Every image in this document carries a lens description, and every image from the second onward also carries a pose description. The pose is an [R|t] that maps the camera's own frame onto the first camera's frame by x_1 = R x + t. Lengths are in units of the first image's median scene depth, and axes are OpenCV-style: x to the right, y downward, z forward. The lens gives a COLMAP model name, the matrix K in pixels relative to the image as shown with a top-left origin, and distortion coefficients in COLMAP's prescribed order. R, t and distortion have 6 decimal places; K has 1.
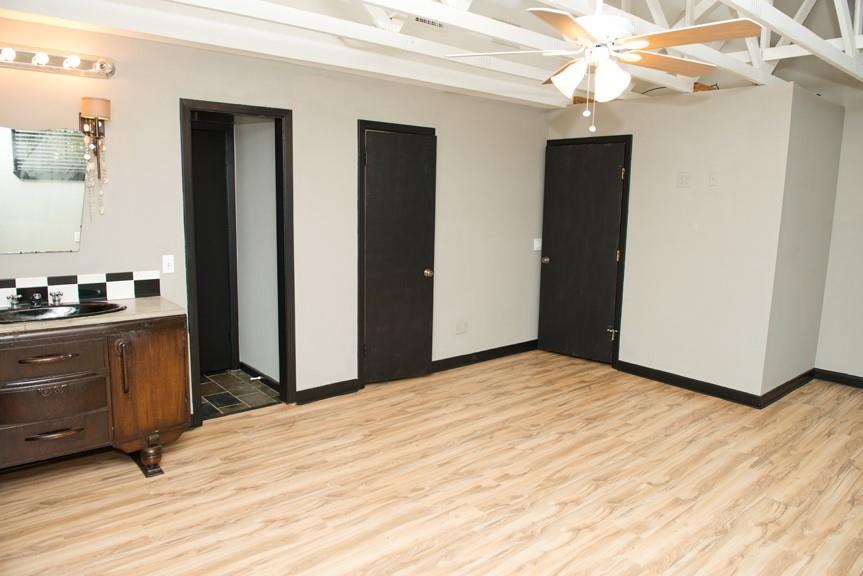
lens RADIAL K [[595.1, 0, 433.2], [0, 595.1, 289.1], [0, 0, 1]] dist [-0.035118, -0.005292]
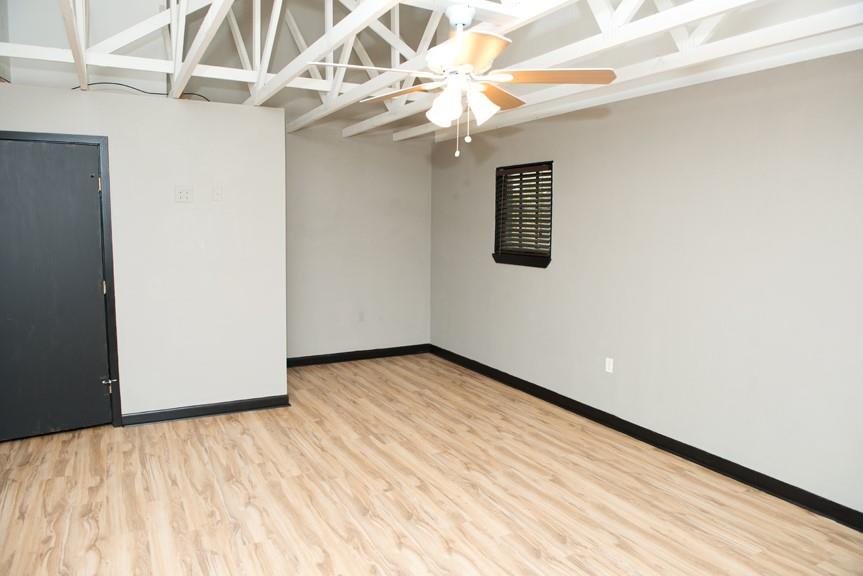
lens RADIAL K [[595.1, 0, 432.9], [0, 595.1, 285.0], [0, 0, 1]] dist [-0.035118, -0.005292]
pose [[0.209378, -0.129763, 0.969186, -0.456749], [0.144887, 0.984332, 0.100491, -0.094879], [-0.967041, 0.119382, 0.224898, 0.502981]]
